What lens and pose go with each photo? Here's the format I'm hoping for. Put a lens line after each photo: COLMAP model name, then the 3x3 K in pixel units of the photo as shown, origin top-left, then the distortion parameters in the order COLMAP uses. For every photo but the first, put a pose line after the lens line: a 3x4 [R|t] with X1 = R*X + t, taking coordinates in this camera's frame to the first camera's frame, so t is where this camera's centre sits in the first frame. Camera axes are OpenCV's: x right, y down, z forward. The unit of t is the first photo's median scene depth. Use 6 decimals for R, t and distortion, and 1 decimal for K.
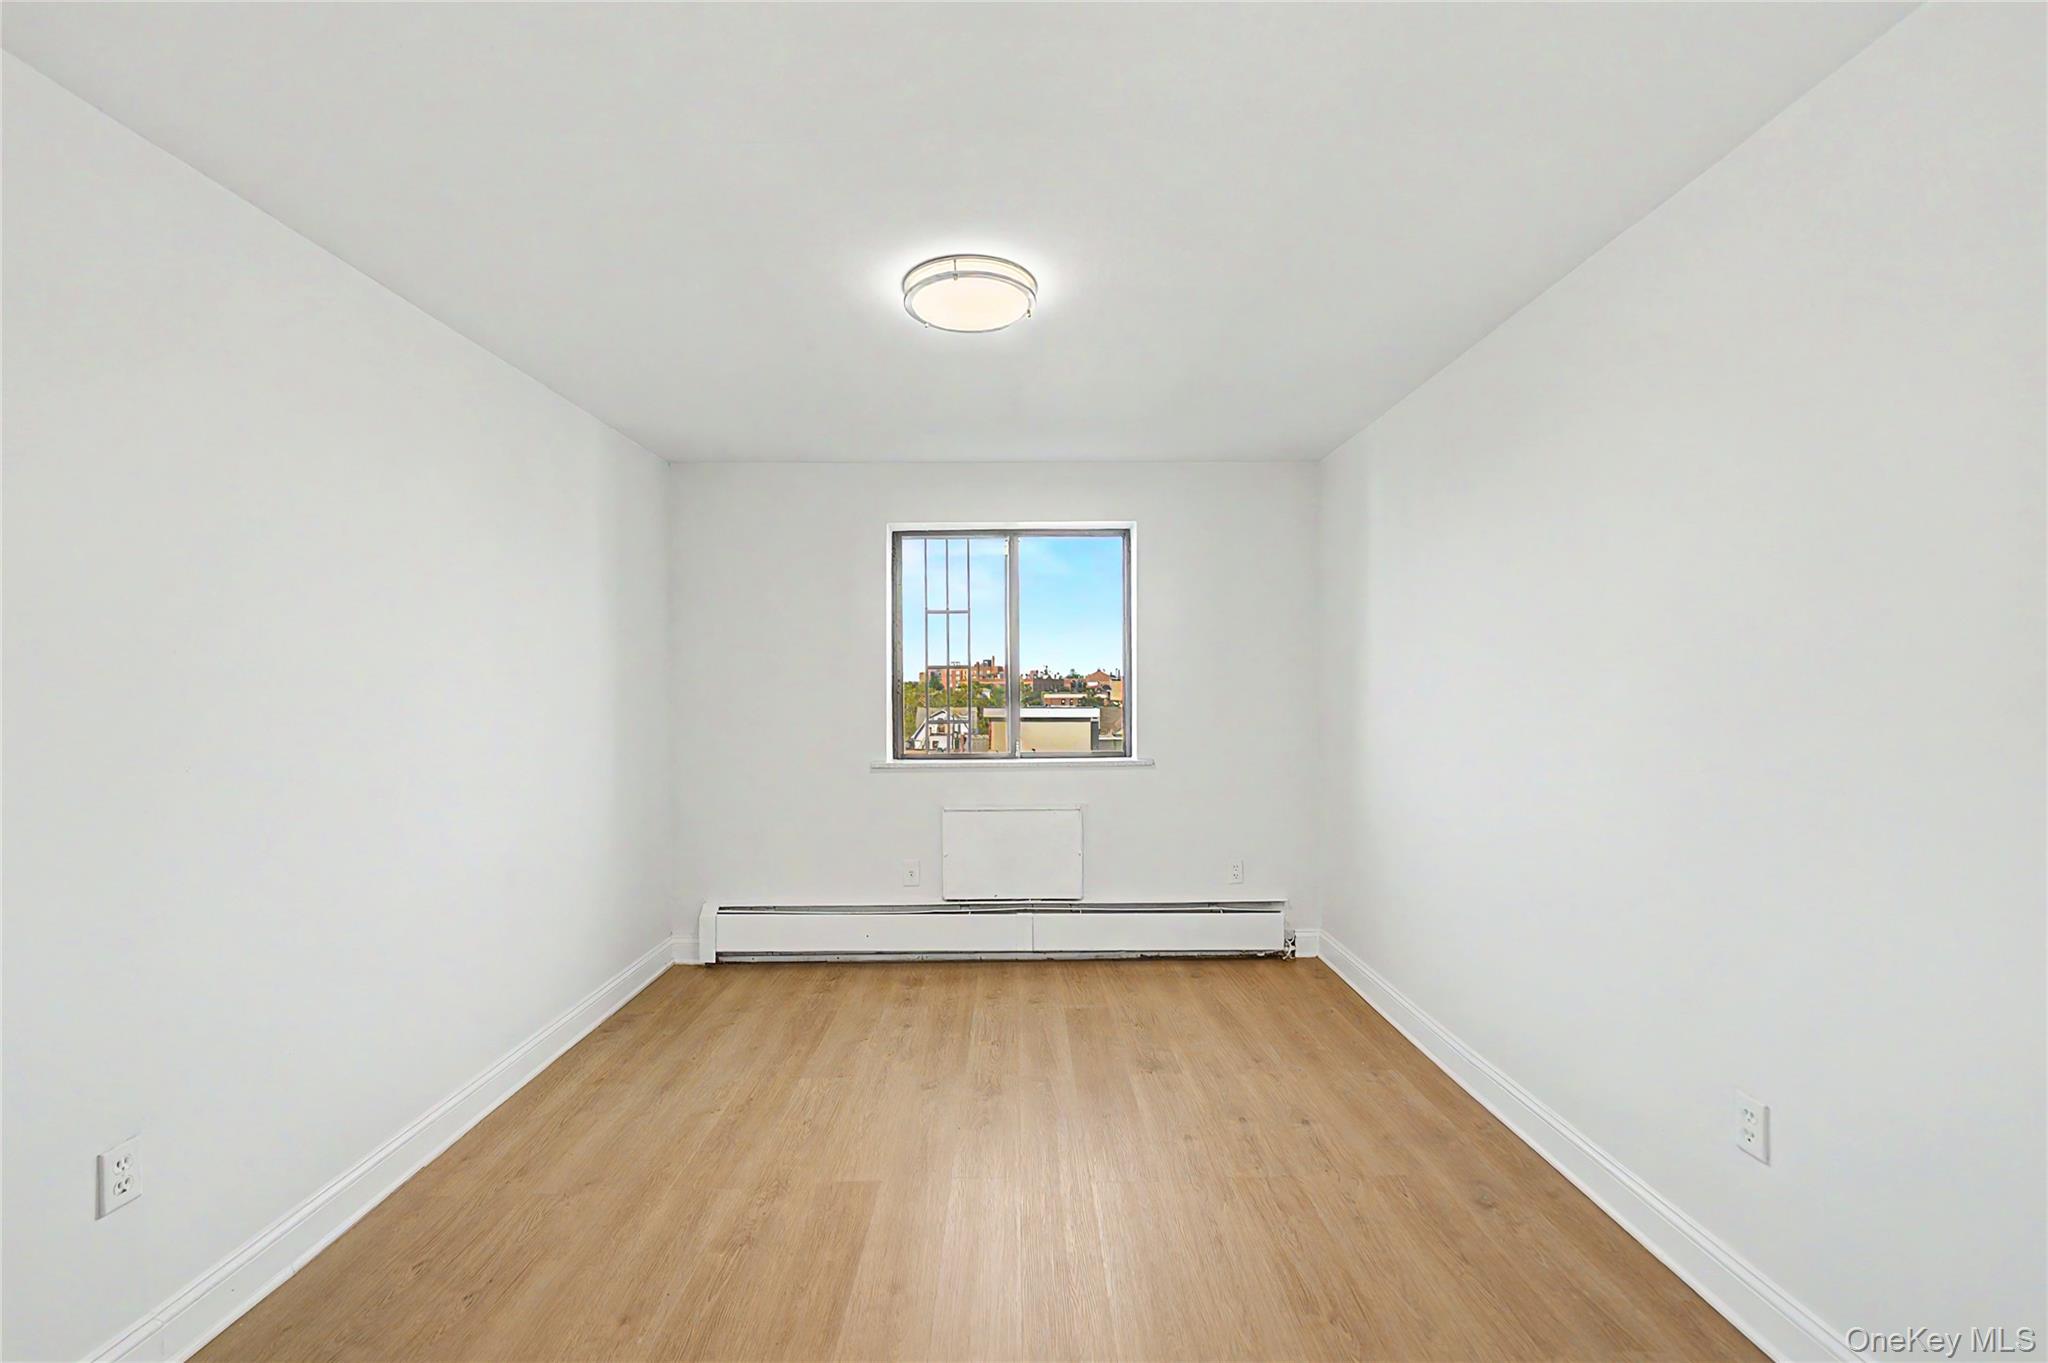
lens RADIAL K [[849.8, 0, 1023.6], [0, 849.8, 694.8], [0, 0, 1]] dist [-0.000128, 0.000116]
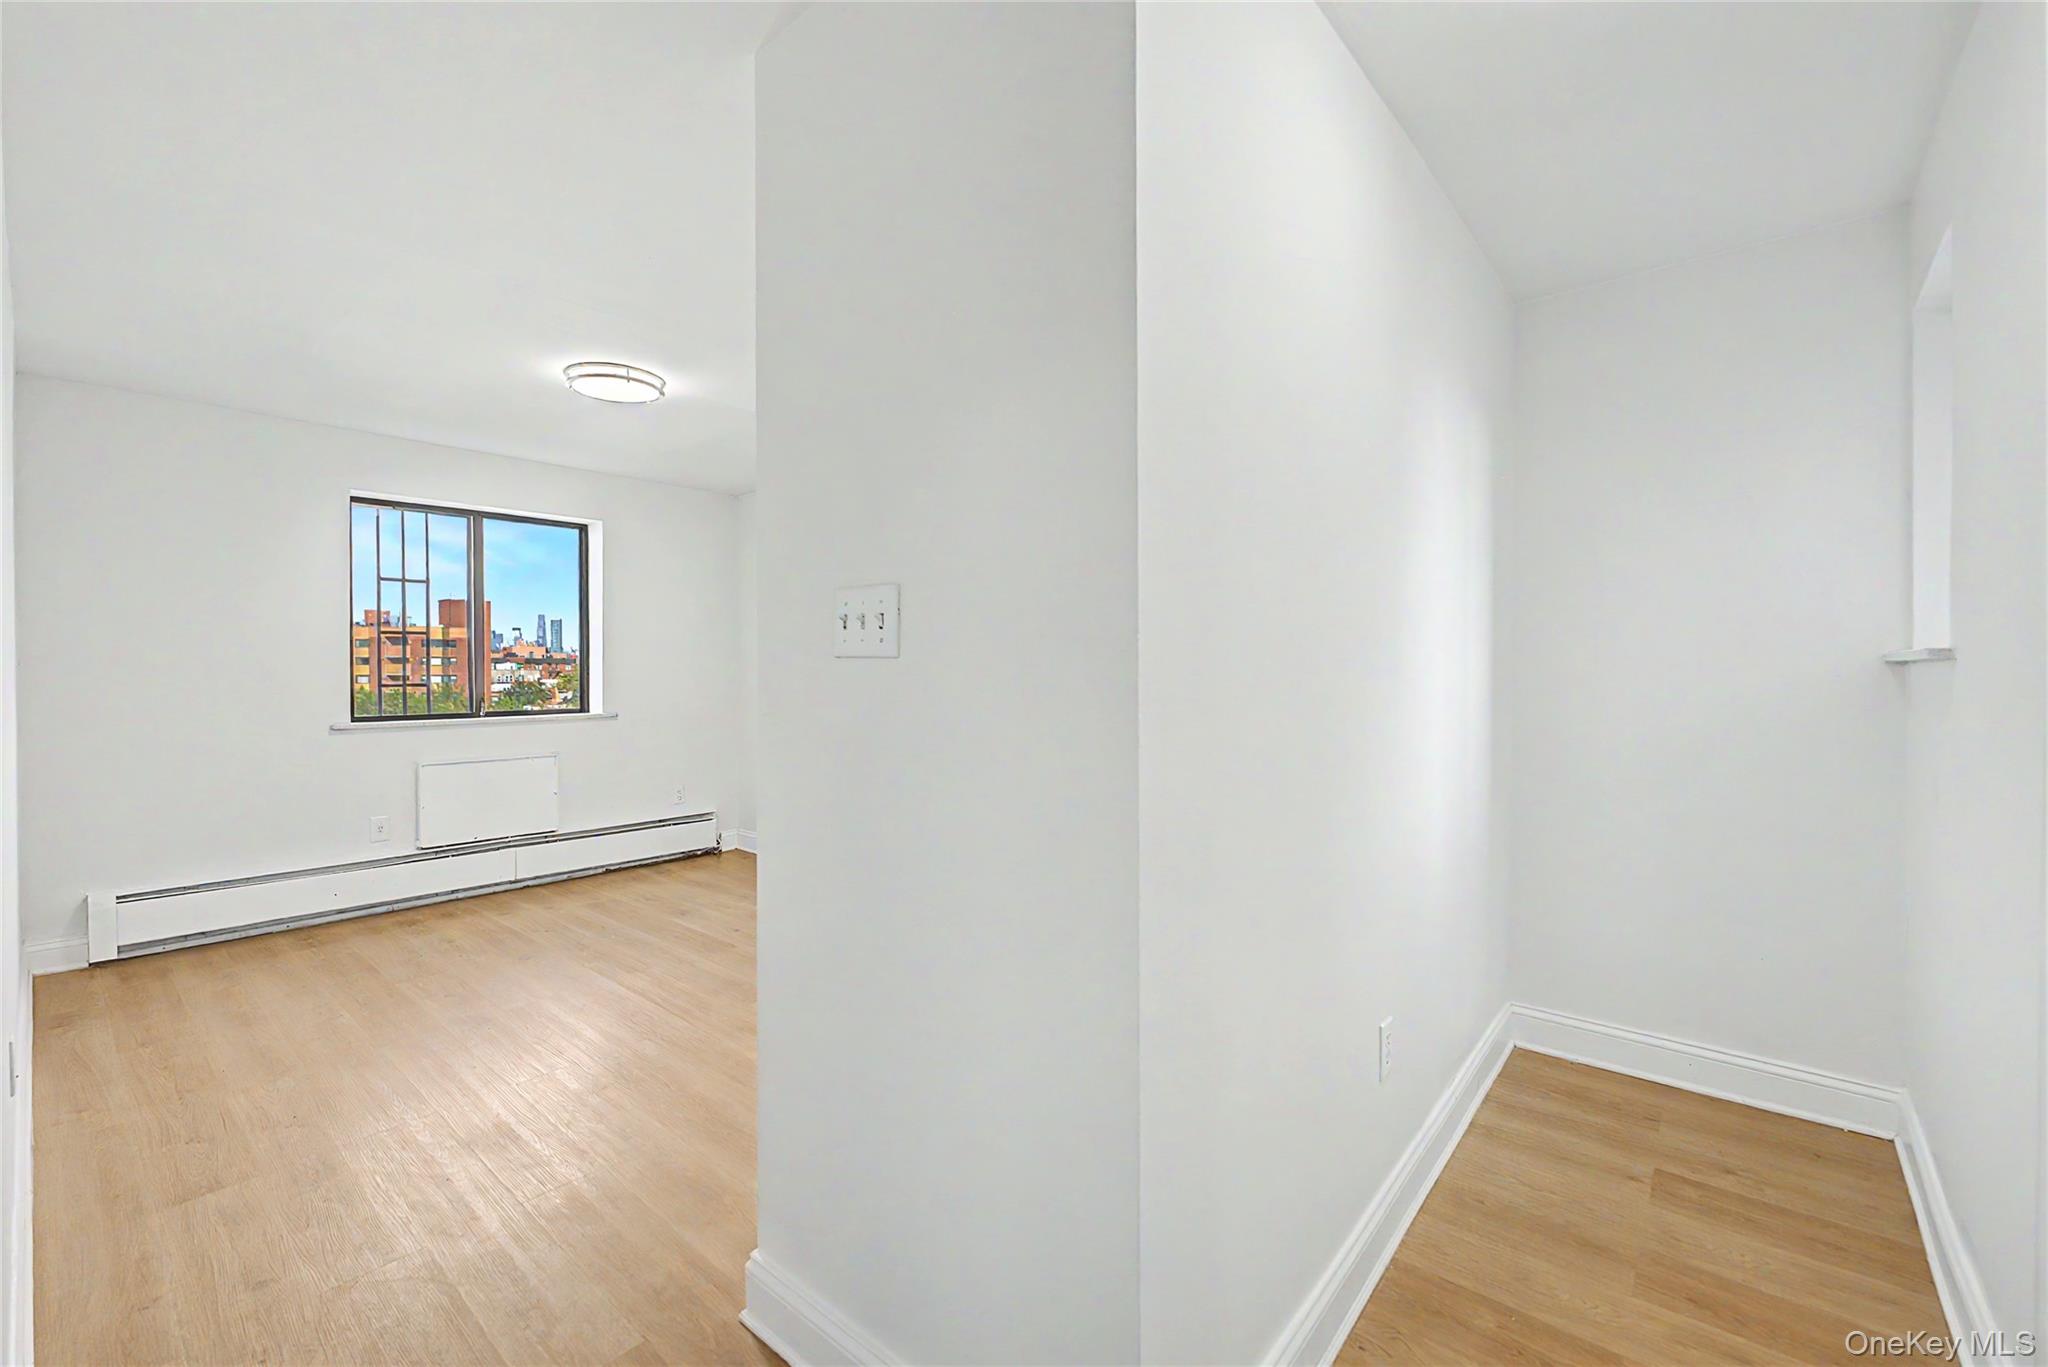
lens RADIAL K [[851.7, 0, 1032.0], [0, 851.7, 674.3], [0, 0, 1]] dist [0.002003, 0.000209]
pose [[0.651330, -0.000506, 0.758795, -0.413389], [0.001614, 0.999998, -0.000719, 0.022254], [-0.758793, 0.001693, 0.651330, -0.296850]]
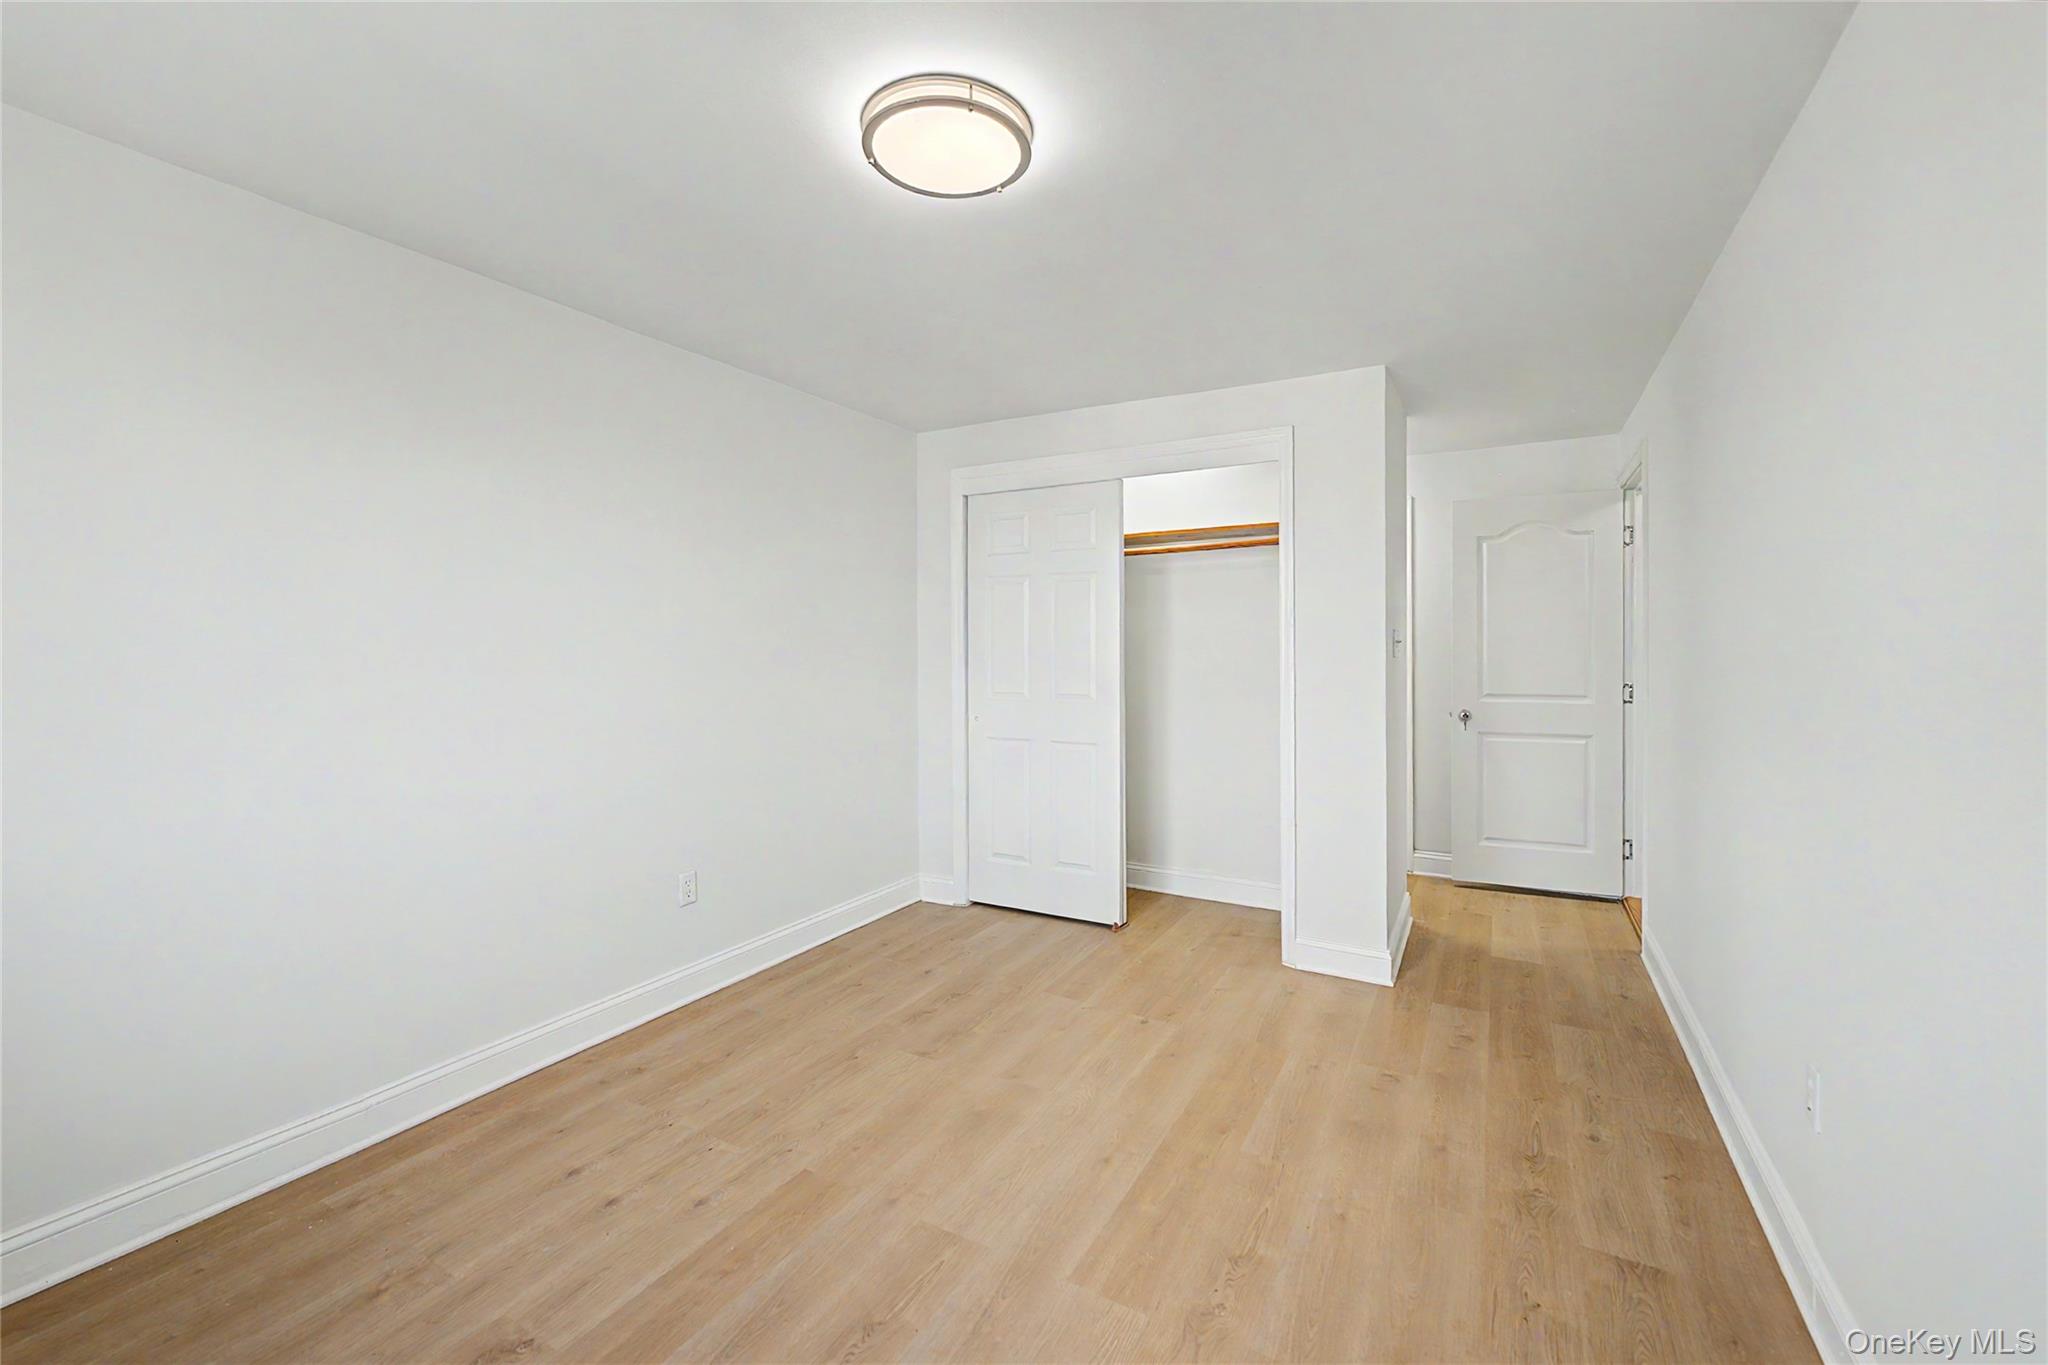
lens RADIAL K [[851.5, 0, 1032.3], [0, 851.5, 668.8], [0, 0, 1]] dist [-0.000186, -0.000167]
pose [[-0.870758, -0.000908, 0.491711, -0.293562], [0.014217, 0.999534, 0.027021, -0.001255], [-0.491506, 0.030520, -0.870339, 0.945907]]
